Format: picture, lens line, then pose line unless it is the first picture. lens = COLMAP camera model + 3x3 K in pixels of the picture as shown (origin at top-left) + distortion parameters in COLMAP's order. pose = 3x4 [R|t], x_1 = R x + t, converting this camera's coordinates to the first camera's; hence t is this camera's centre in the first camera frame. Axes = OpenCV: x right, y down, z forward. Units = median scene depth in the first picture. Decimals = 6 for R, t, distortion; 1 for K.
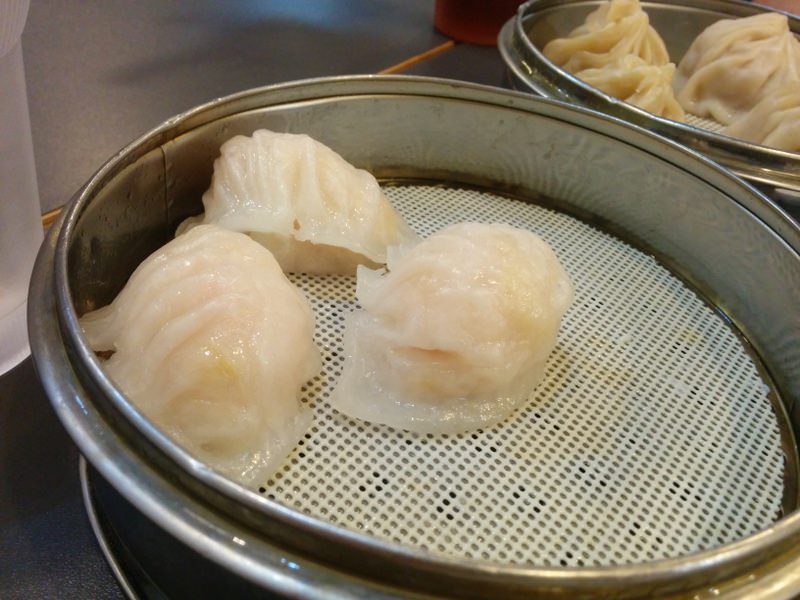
lens RADIAL K [[699.8, 0, 397.9], [0, 699.8, 298.7], [0, 0, 1]] dist [-0.003321, -0.022927]
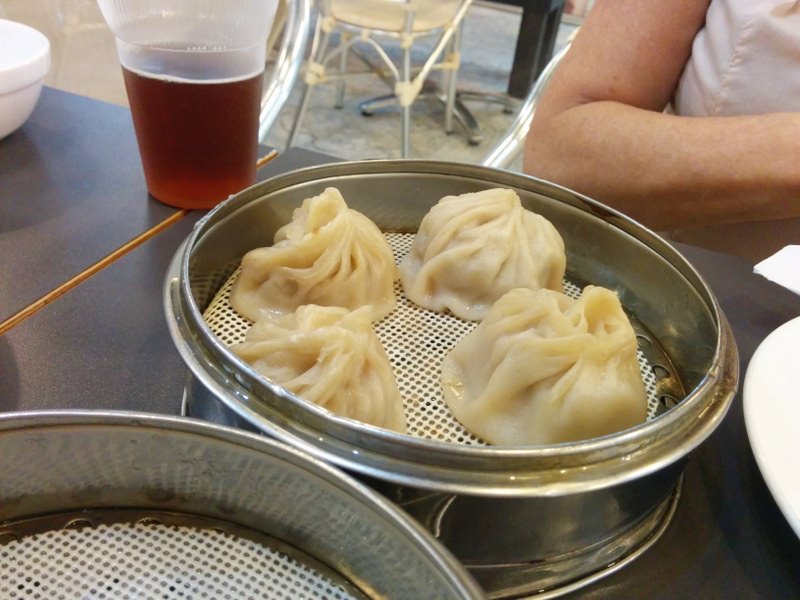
lens RADIAL K [[699.8, 0, 401.7], [0, 699.8, 301.0], [0, 0, 1]] dist [-0.003321, -0.022927]
pose [[0.966888, -0.137454, 0.215023, 0.217626], [0.156577, 0.984852, -0.074505, -0.231304], [-0.201525, 0.105706, 0.973763, 0.173399]]
